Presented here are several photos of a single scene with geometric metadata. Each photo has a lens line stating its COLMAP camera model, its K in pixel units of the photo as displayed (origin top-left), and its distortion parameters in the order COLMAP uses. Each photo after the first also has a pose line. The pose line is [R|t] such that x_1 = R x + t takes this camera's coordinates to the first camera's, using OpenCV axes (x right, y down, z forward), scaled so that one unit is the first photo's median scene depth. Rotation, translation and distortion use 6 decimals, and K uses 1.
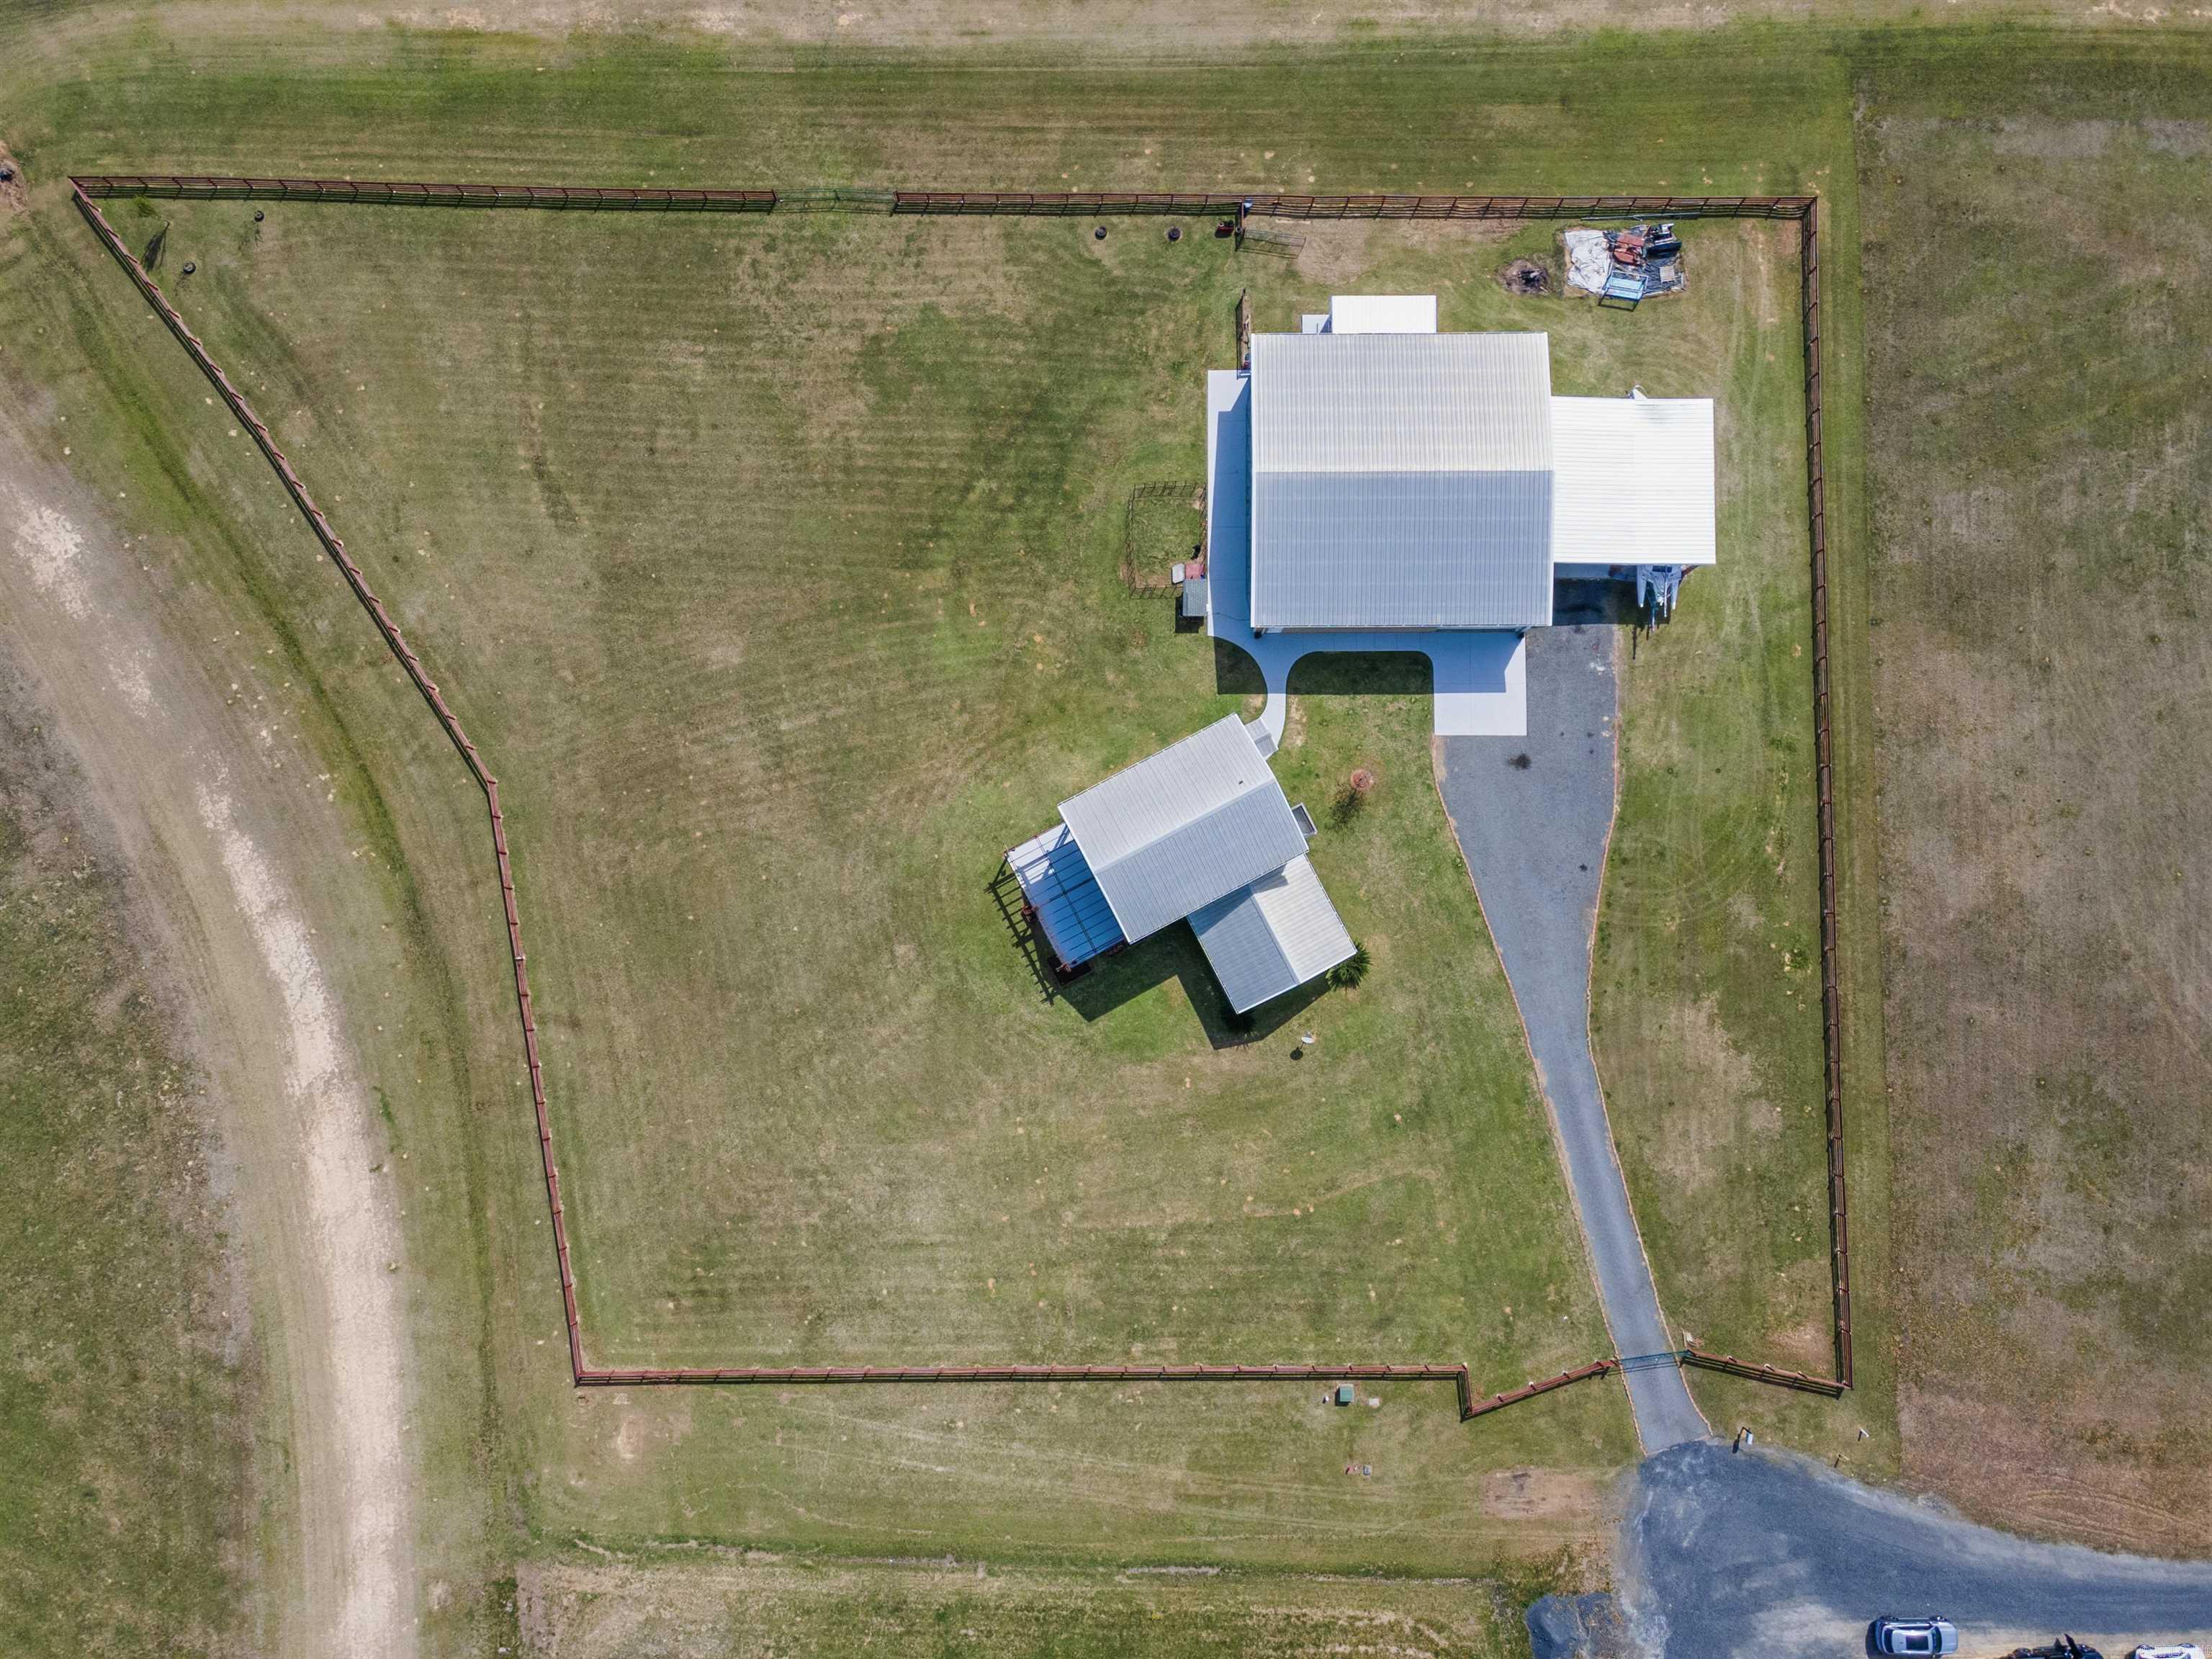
lens RADIAL K [[1604.1, 0, 1085.1], [0, 1604.1, 843.7], [0, 0, 1]] dist [0.033094, 0.009151]
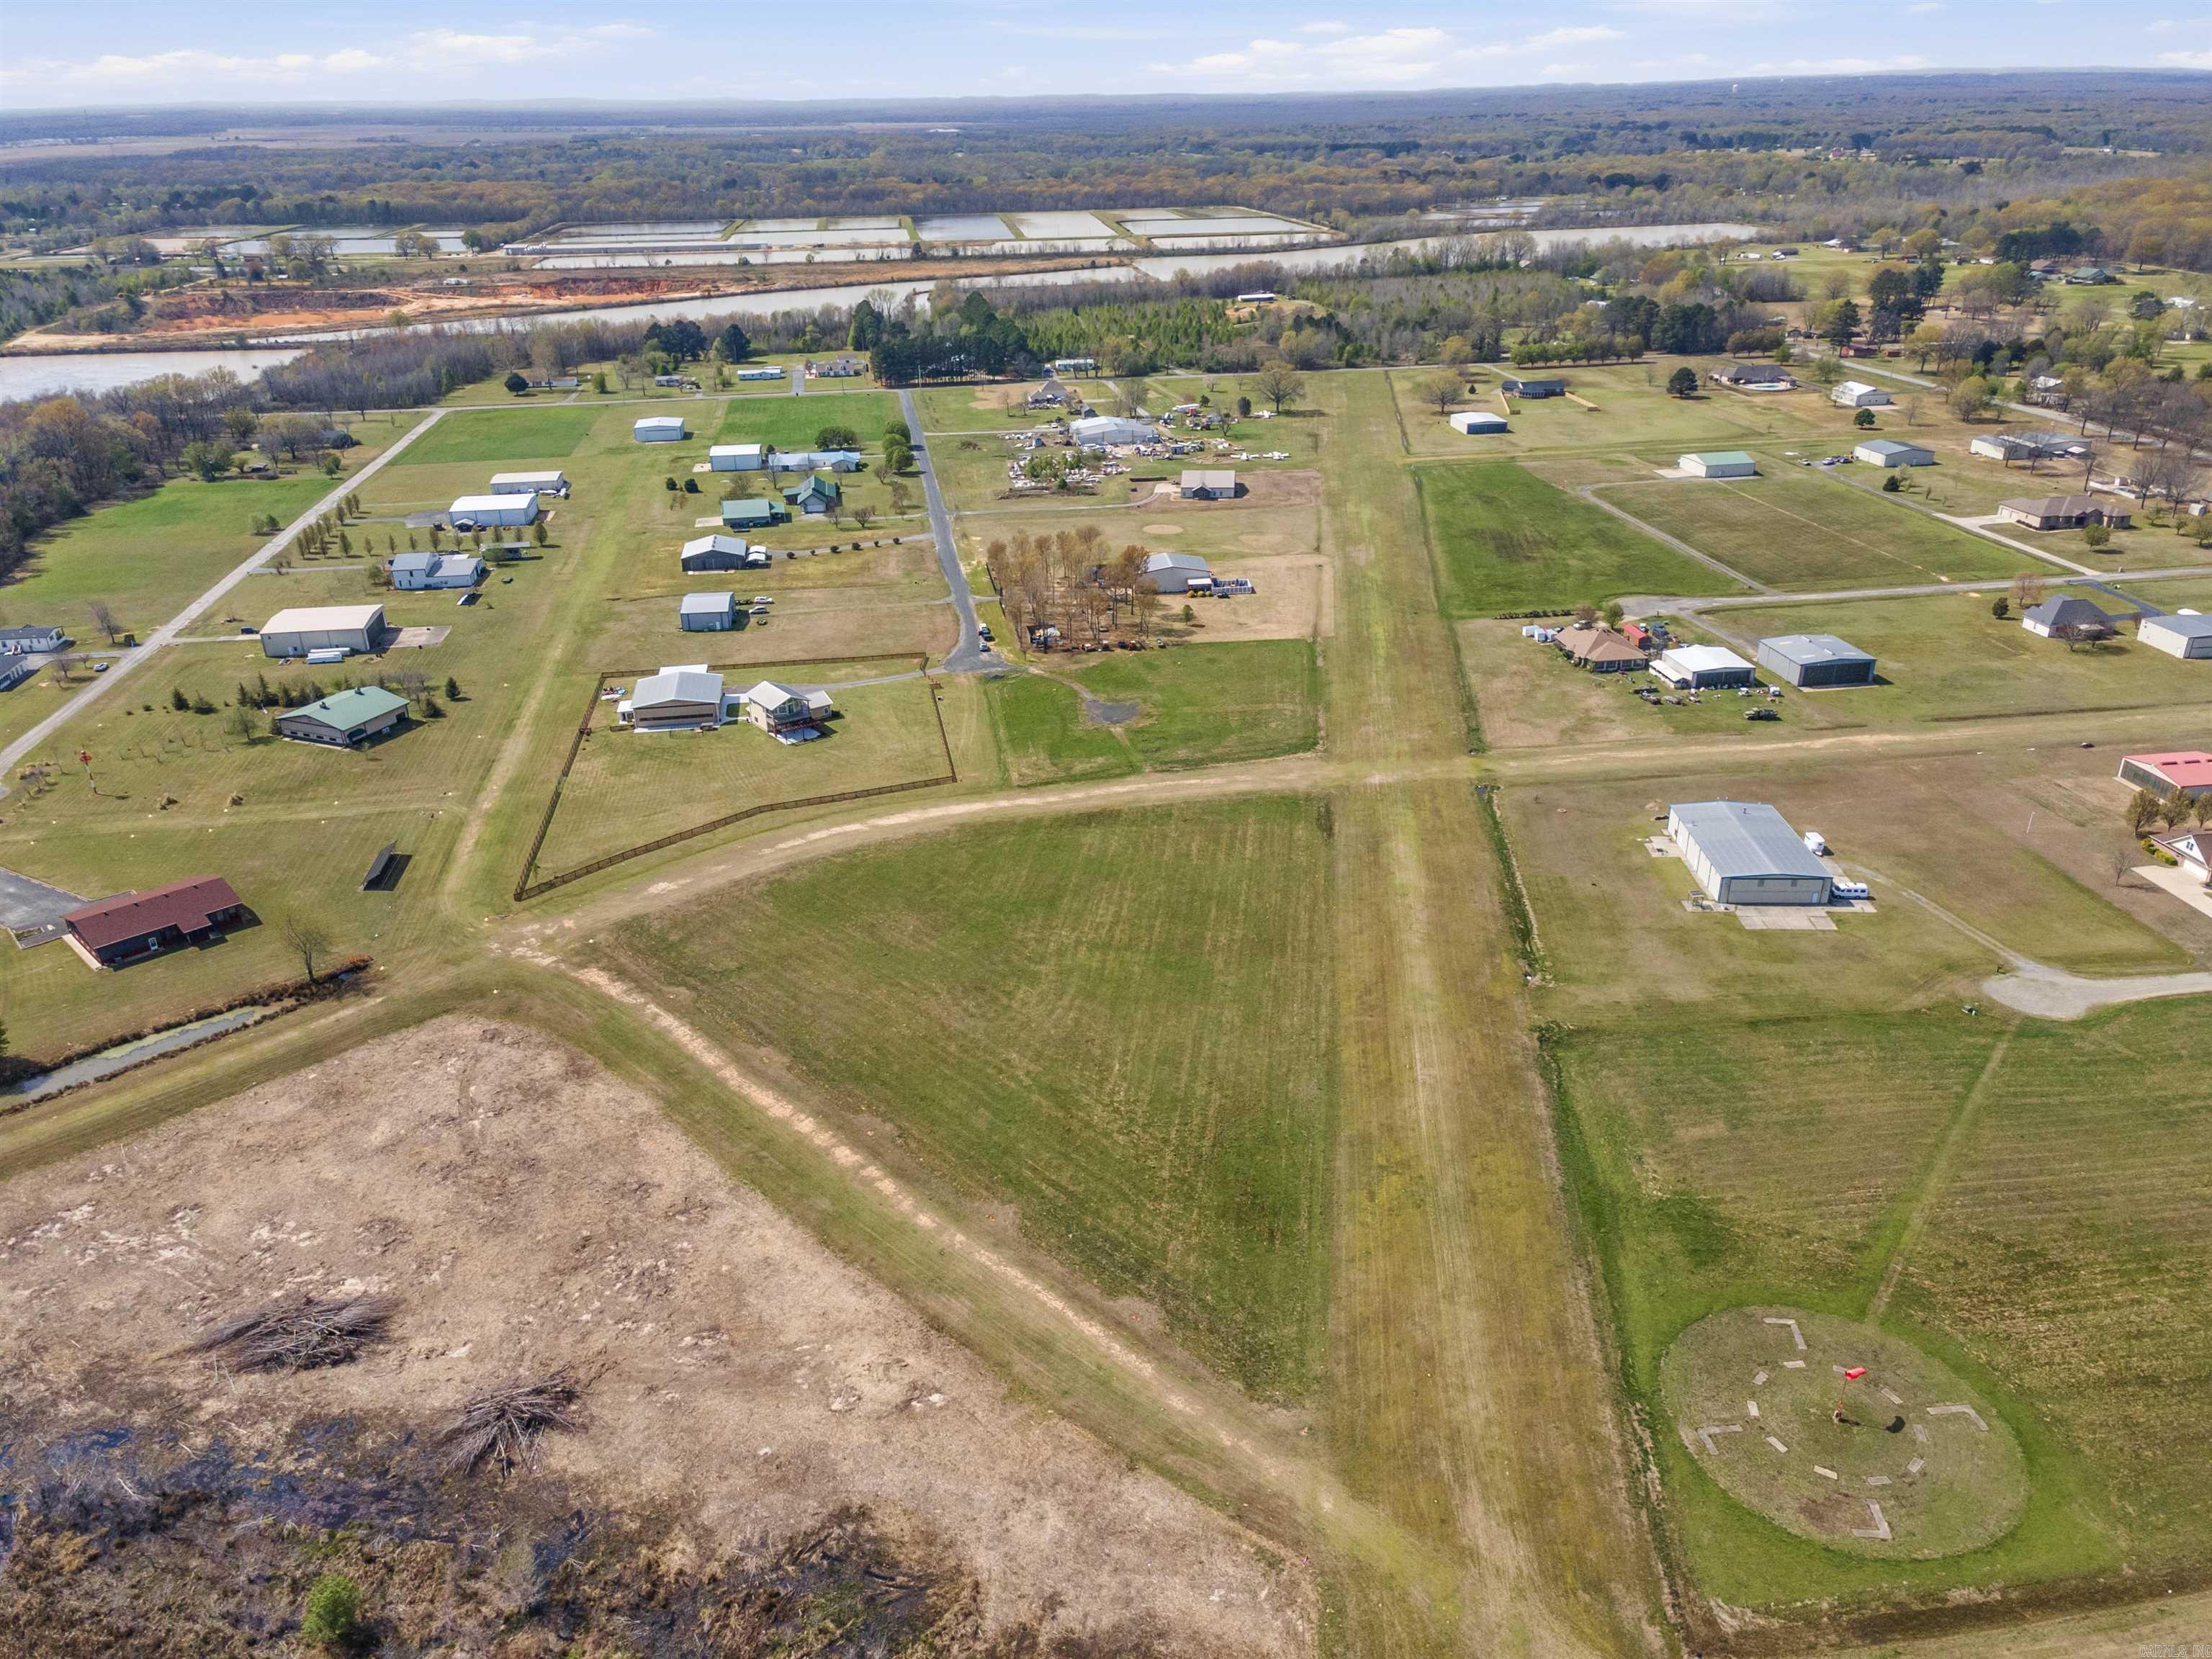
lens RADIAL K [[1600.5, 0, 1087.7], [0, 1600.5, 827.3], [0, 0, 1]] dist [0.028069, 0.043328]
pose [[-0.156467, -0.394961, 0.905275, -3.148008], [0.985679, -0.004075, 0.168585, 0.062303], [-0.062895, 0.918689, 0.389943, -0.148161]]
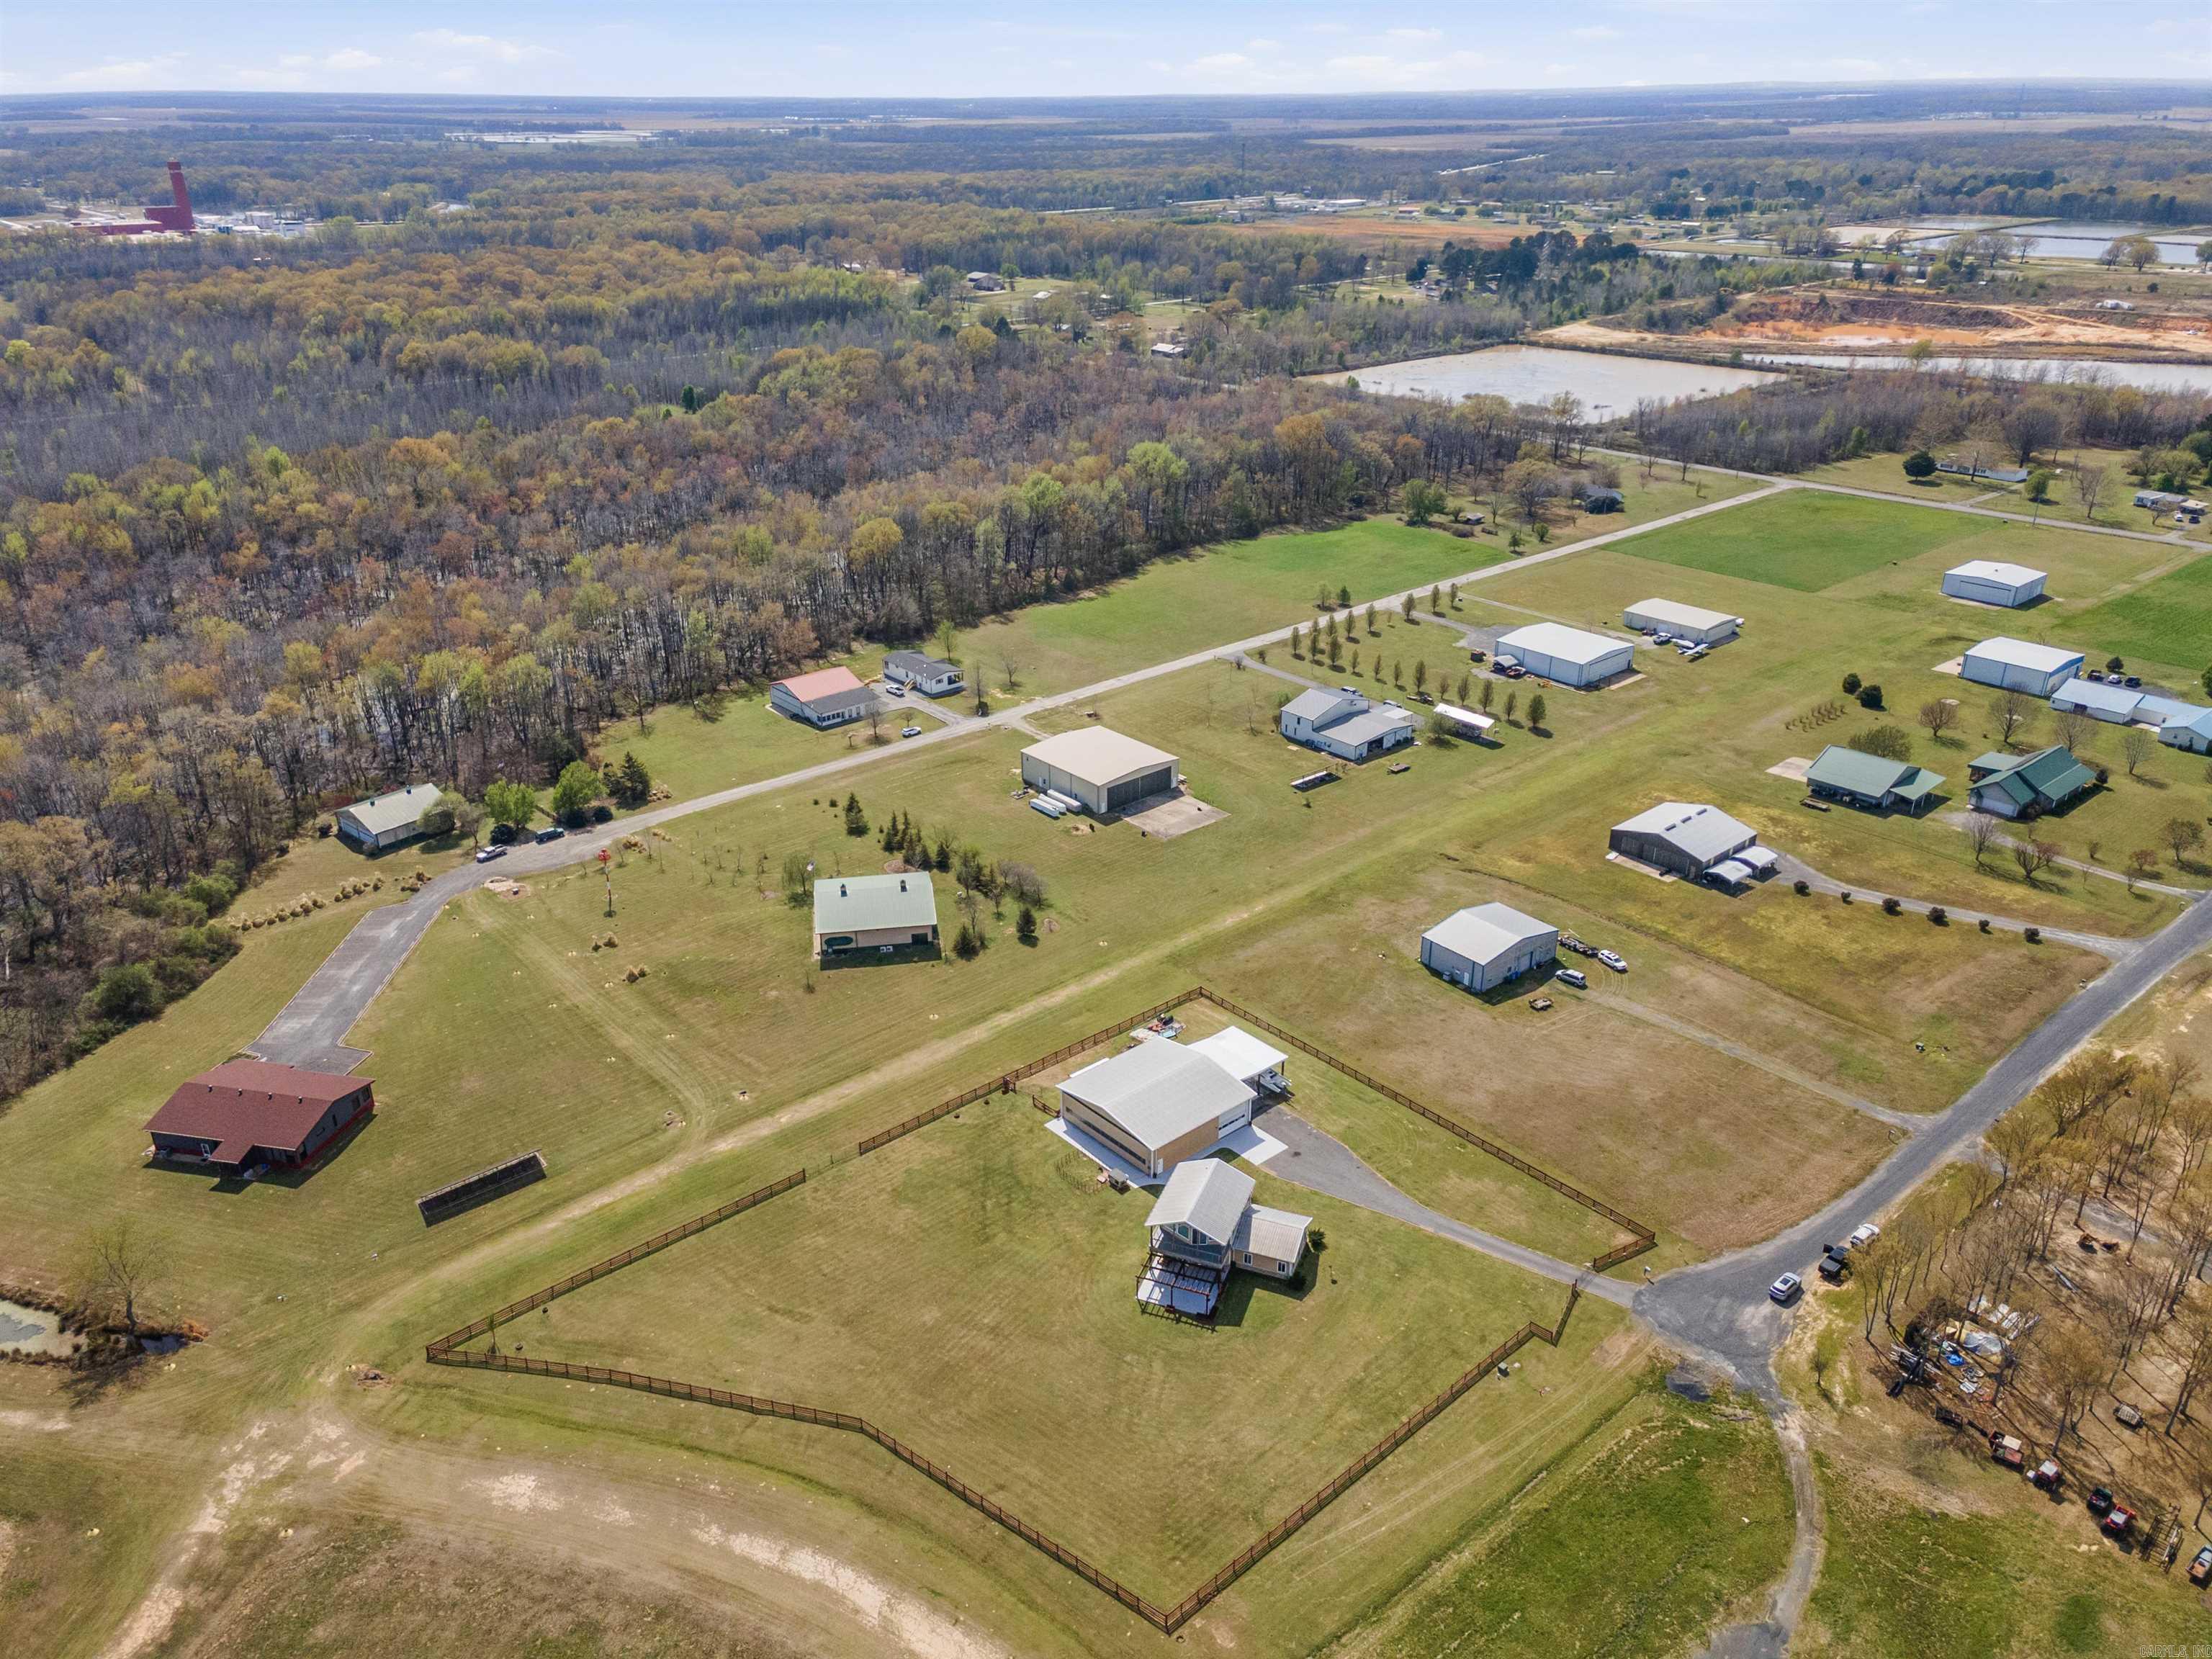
lens RADIAL K [[1604.1, 0, 1085.1], [0, 1604.1, 843.7], [0, 0, 1]] dist [0.033094, 0.009151]
pose [[0.755055, -0.269284, 0.597811, -1.000118], [0.653002, 0.390882, -0.648690, 0.908446], [-0.058991, 0.880169, 0.470981, -0.247212]]
